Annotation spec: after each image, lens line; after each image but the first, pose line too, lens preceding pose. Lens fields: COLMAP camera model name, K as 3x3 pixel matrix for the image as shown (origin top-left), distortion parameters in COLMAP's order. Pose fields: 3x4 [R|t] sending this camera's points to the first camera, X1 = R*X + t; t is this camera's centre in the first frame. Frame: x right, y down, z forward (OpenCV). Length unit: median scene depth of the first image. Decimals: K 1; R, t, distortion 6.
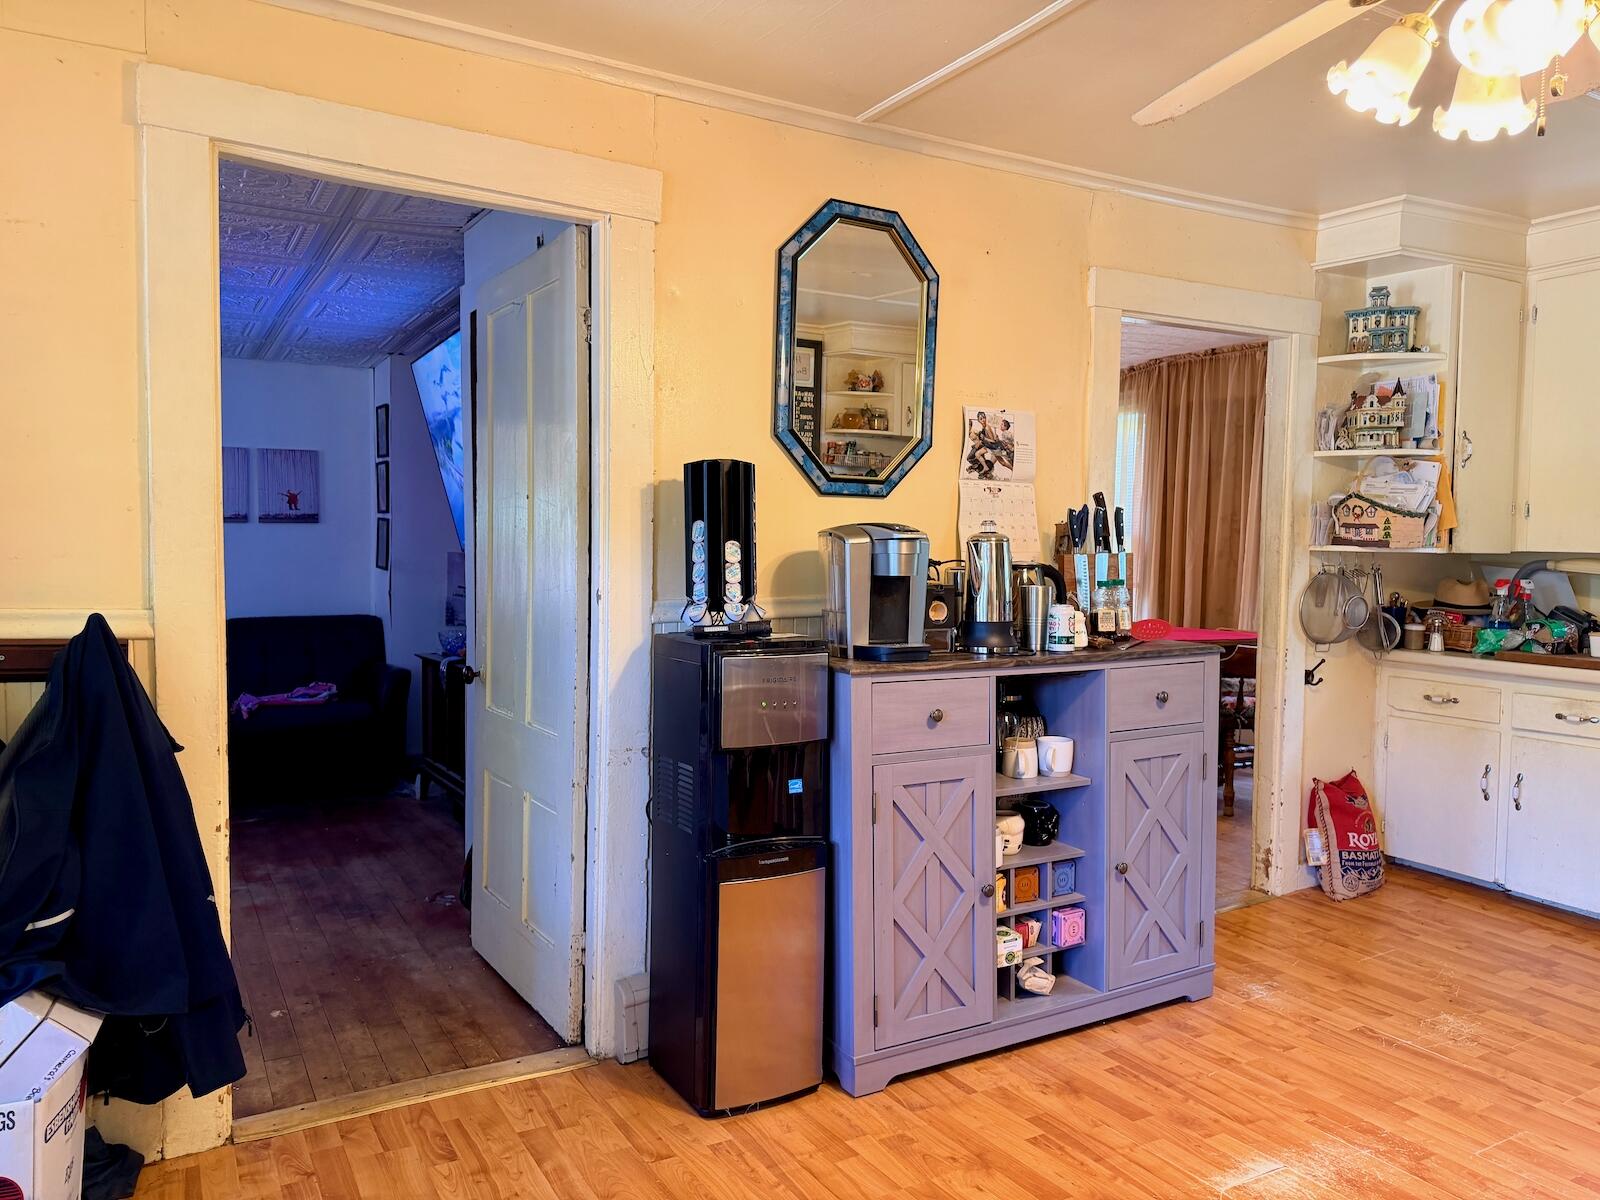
lens RADIAL K [[1139.4, 0, 800.0], [0, 1139.4, 600.0], [0, 0, 1]] dist [0.142230, -0.198438]
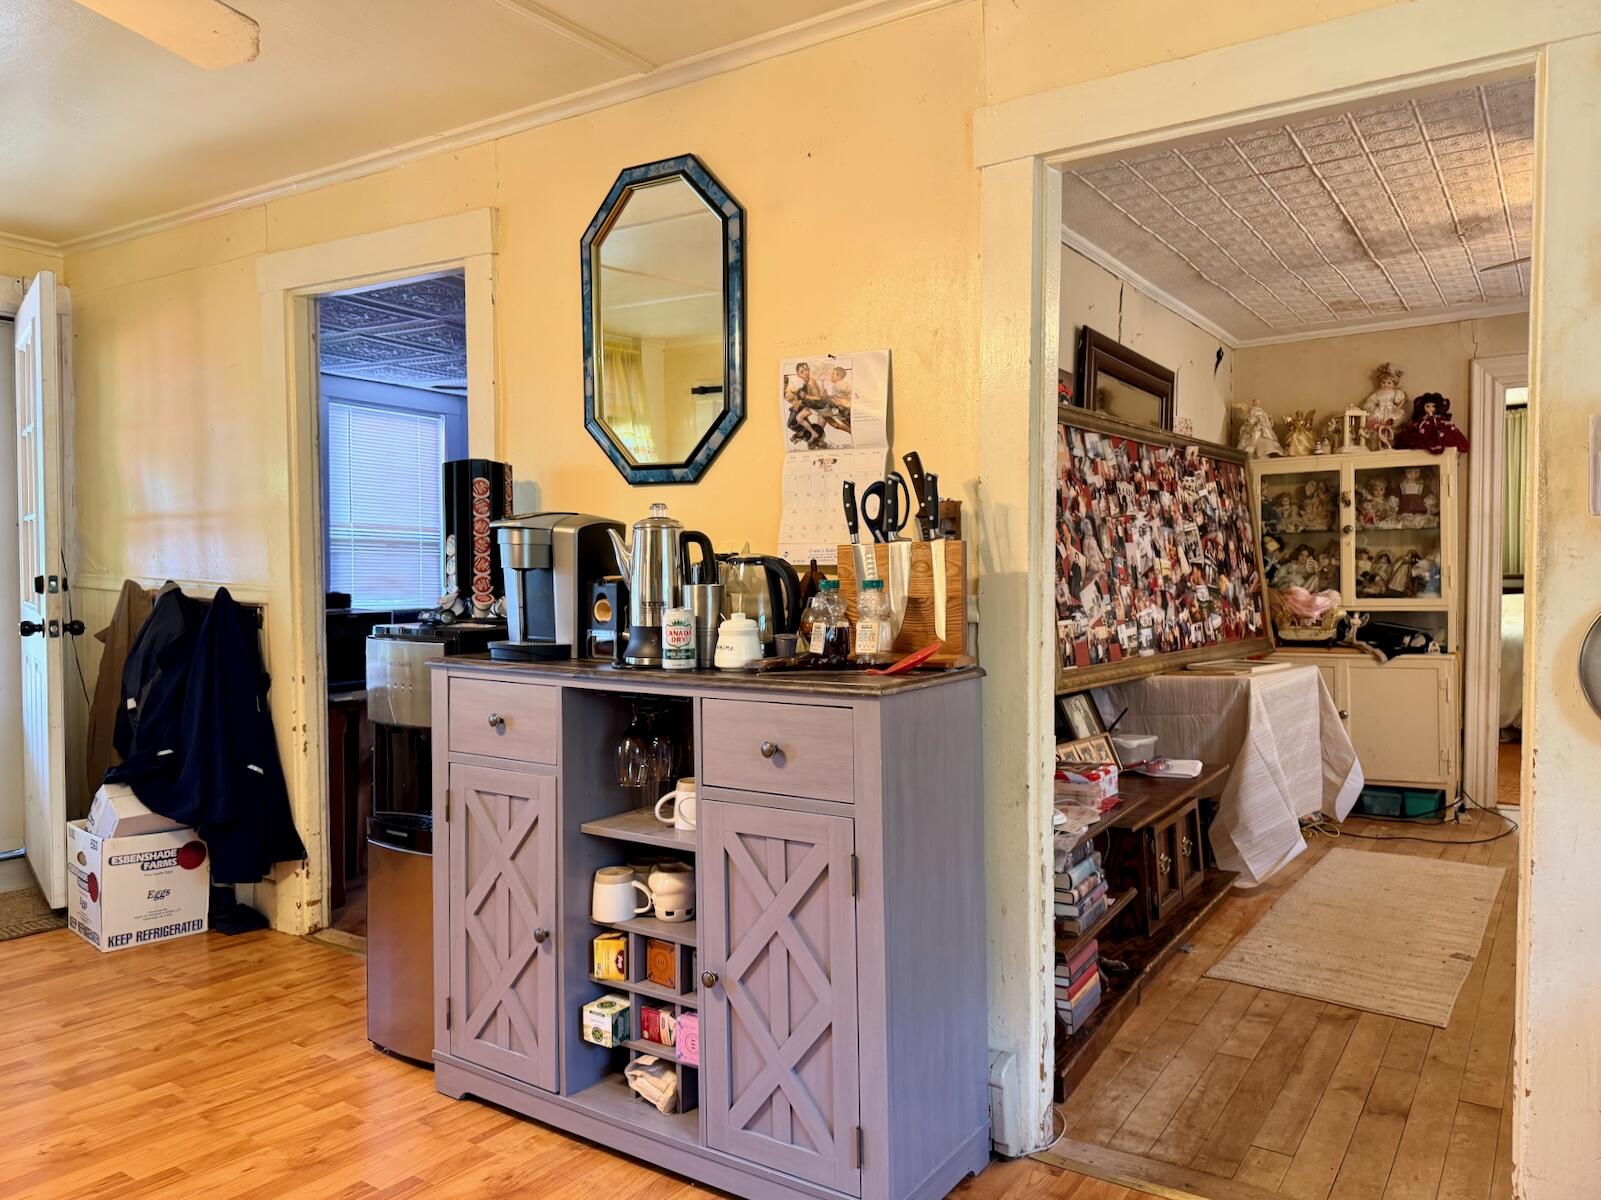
lens RADIAL K [[1140.1, 0, 800.5], [0, 1140.1, 600.0], [0, 0, 1]] dist [0.142230, -0.198438]
pose [[0.428355, 0.022930, -0.903320, 0.913187], [-0.040498, 0.999161, 0.006159, -0.008989], [0.902703, 0.033944, 0.428924, 0.711468]]
